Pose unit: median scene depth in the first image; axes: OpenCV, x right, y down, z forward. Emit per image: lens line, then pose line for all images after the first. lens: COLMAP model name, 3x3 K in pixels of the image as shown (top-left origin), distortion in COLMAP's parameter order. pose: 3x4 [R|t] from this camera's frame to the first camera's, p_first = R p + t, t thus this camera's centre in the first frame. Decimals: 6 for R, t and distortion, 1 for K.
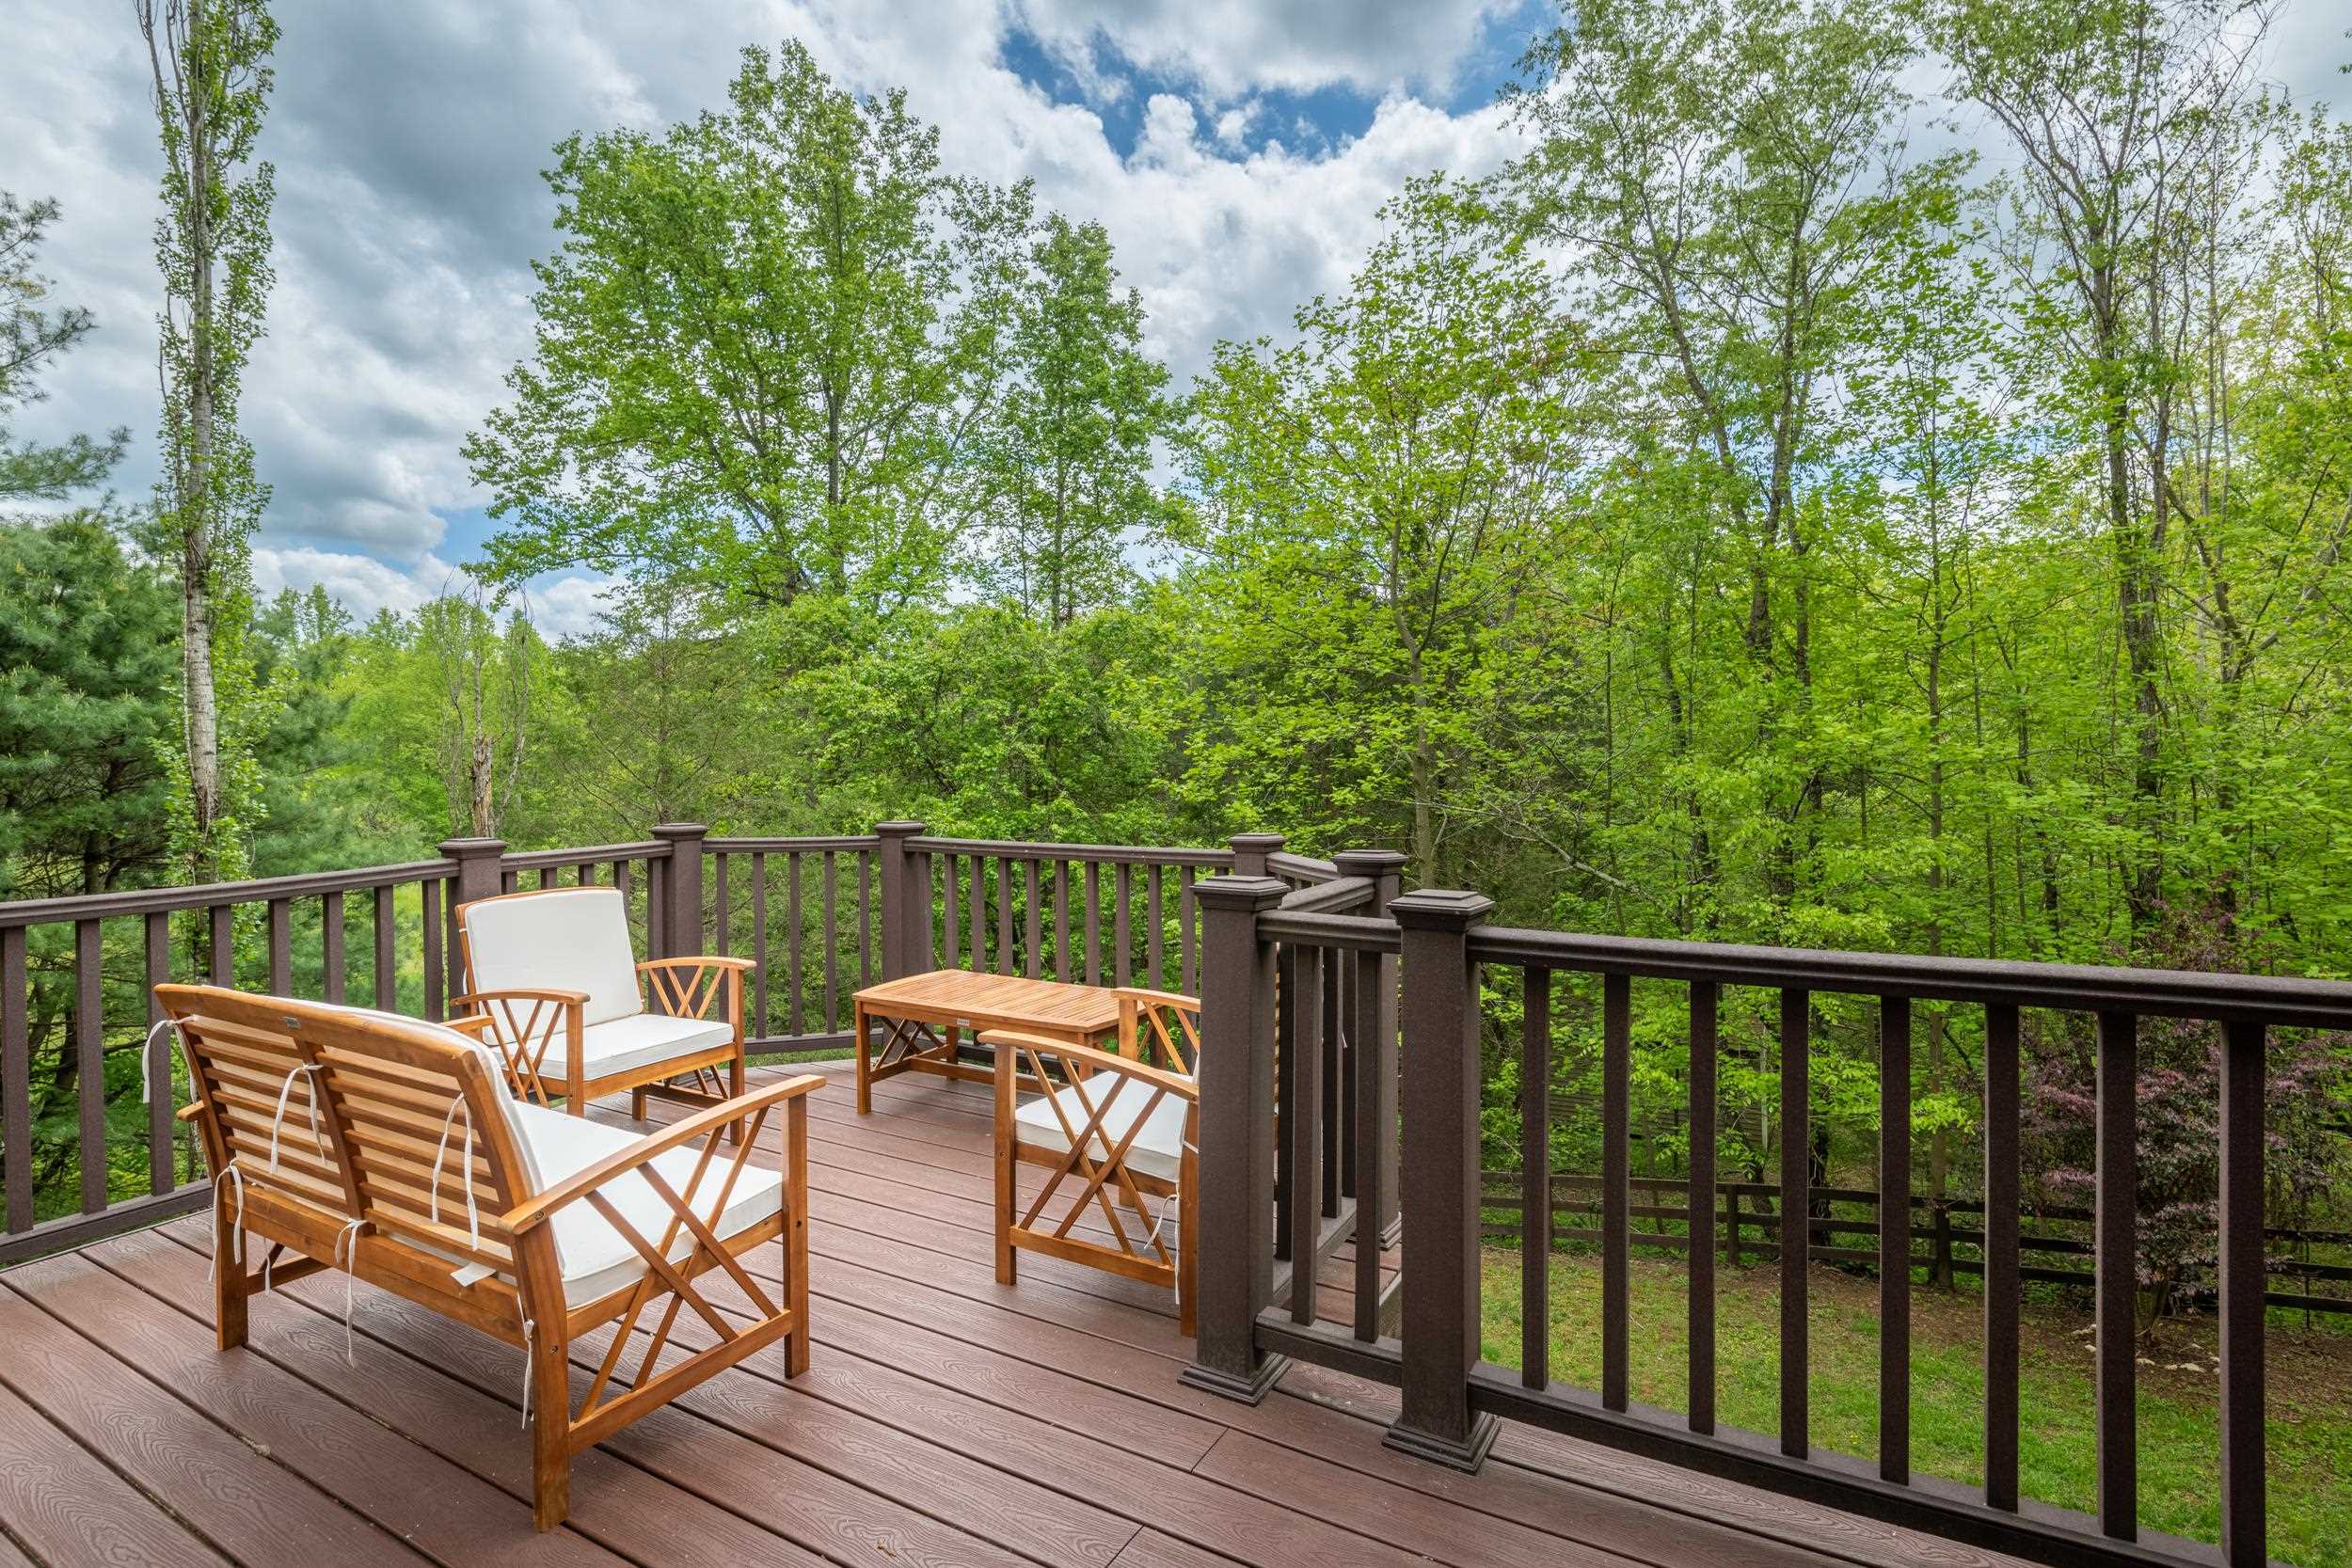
lens RADIAL K [[1183.9, 0, 1239.1], [0, 1183.9, 718.6], [0, 0, 1]] dist [-0.000581, -0.000991]
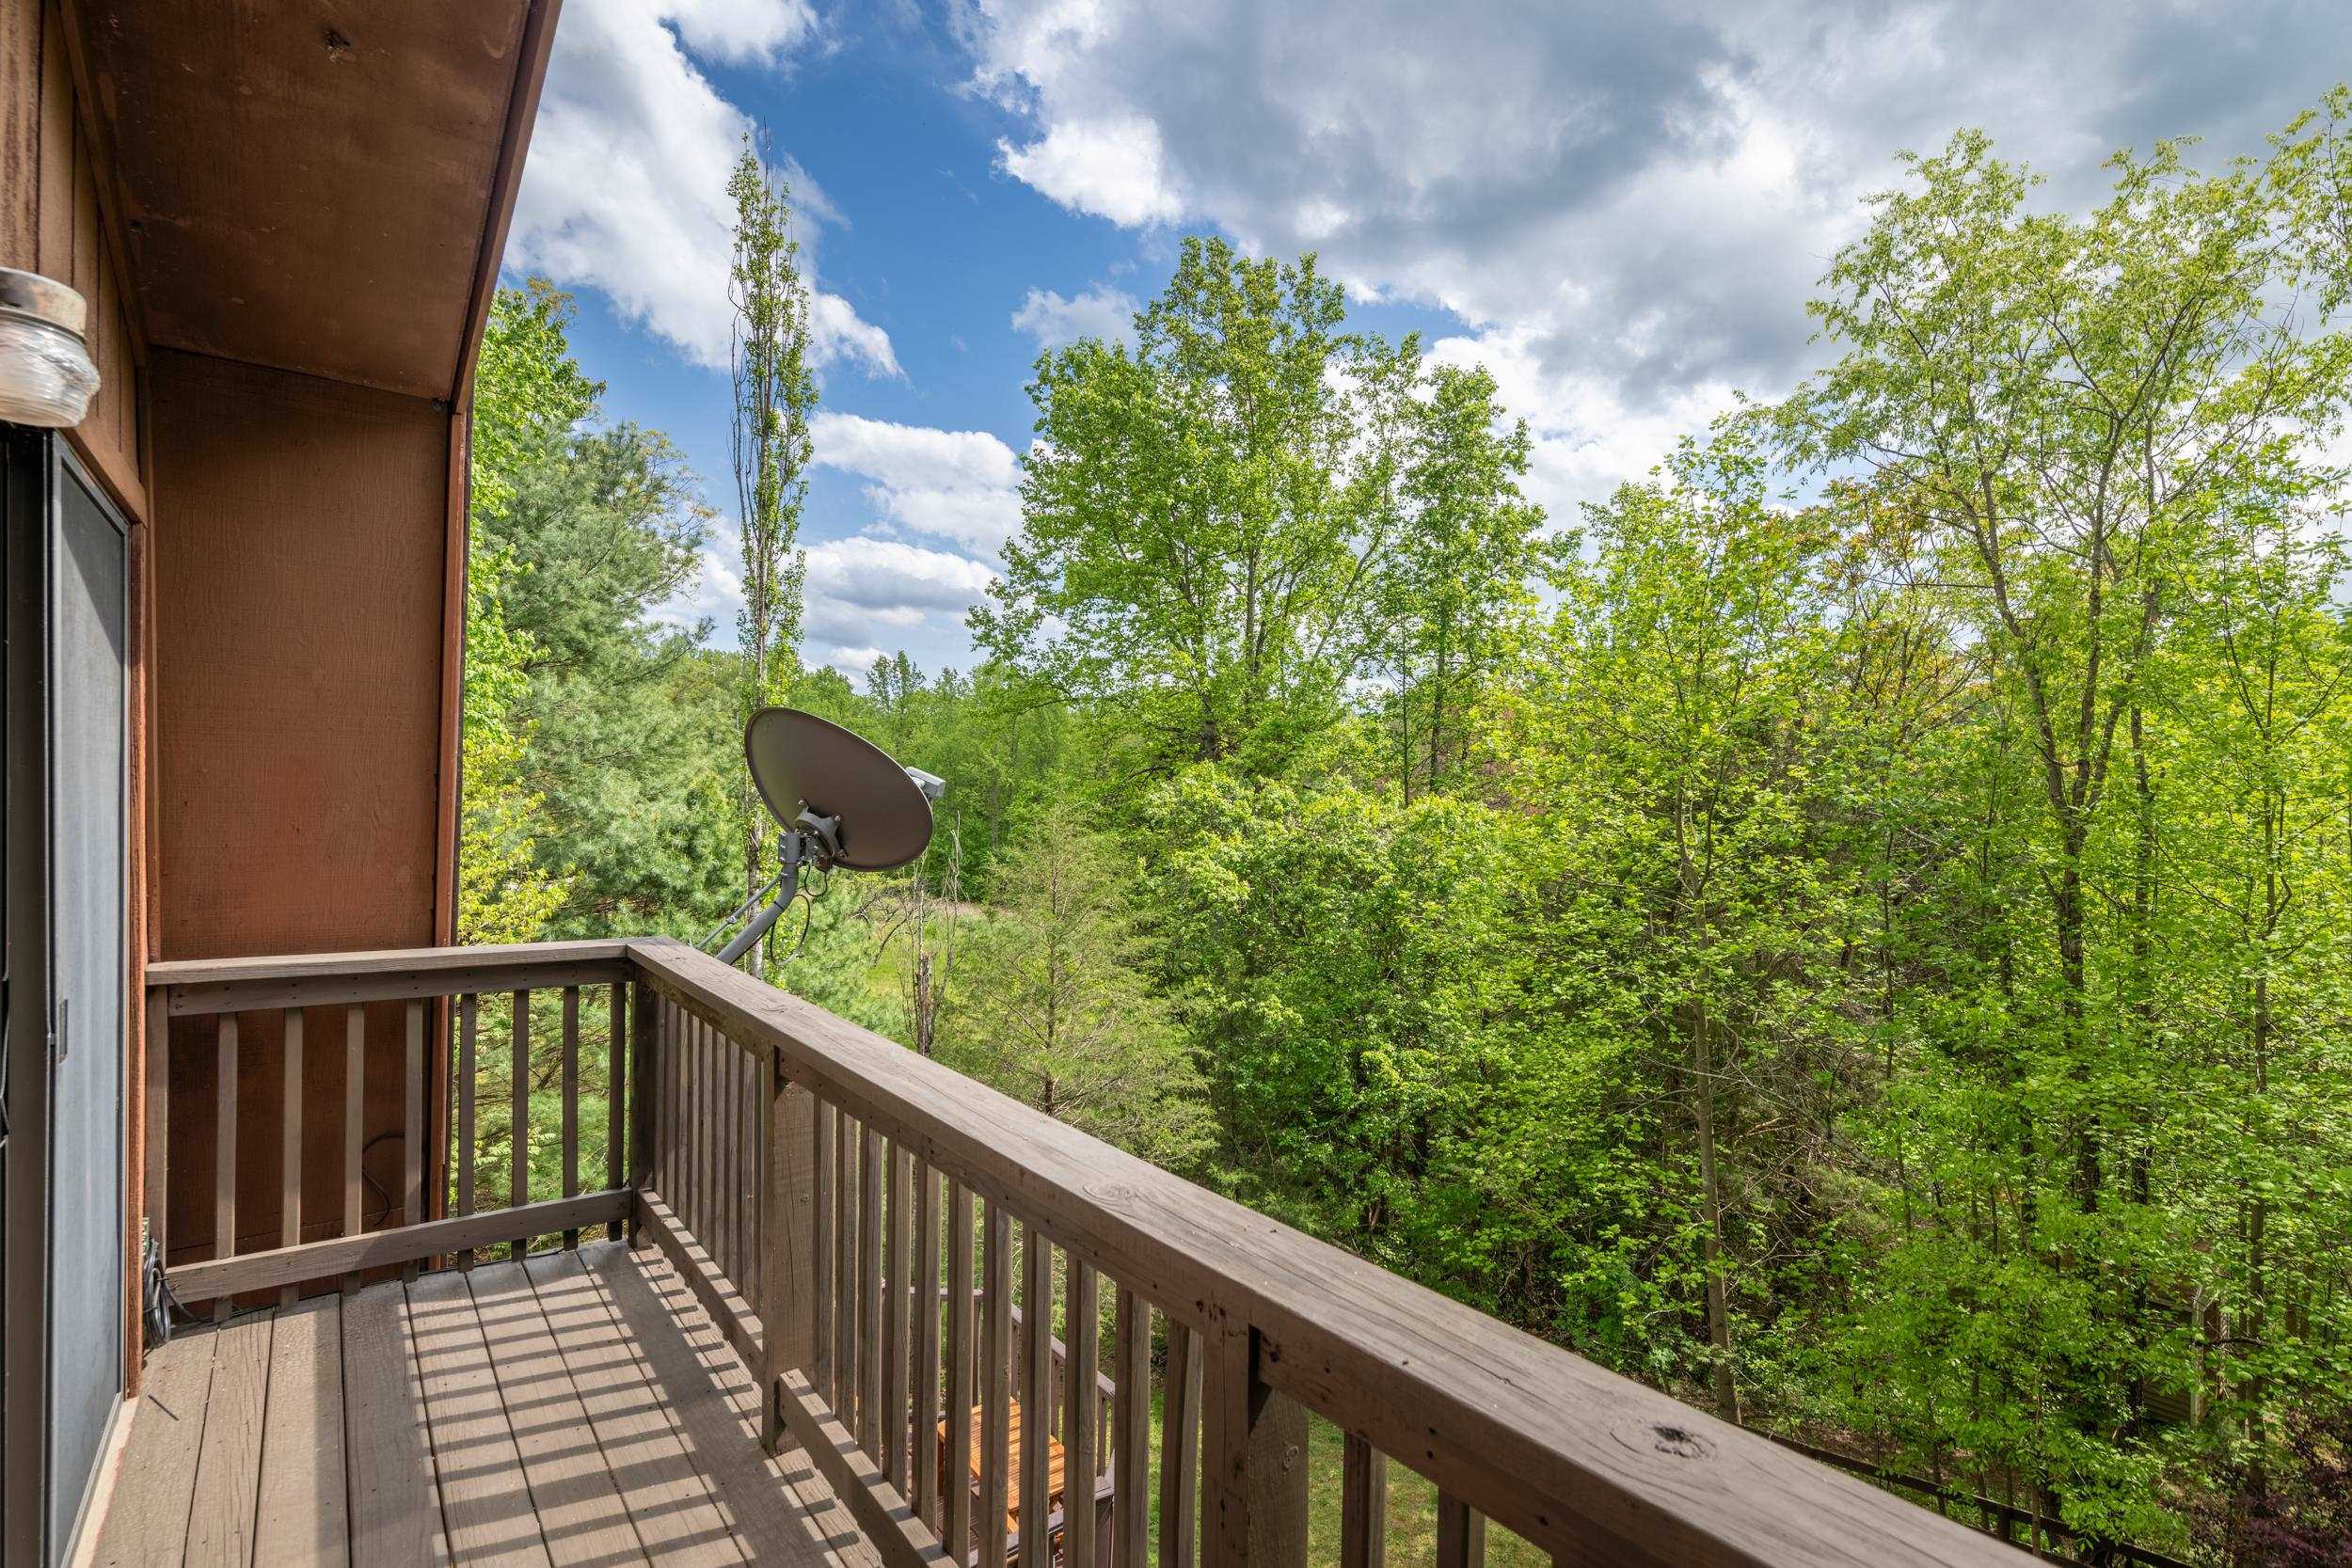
lens RADIAL K [[1183.9, 0, 1239.1], [0, 1183.9, 718.6], [0, 0, 1]] dist [-0.000581, -0.000991]
pose [[0.927044, -0.013269, -0.374717, 0.071775], [0.000641, 0.999428, -0.033807, -0.073102], [0.374951, 0.031100, 0.926523, -0.044933]]
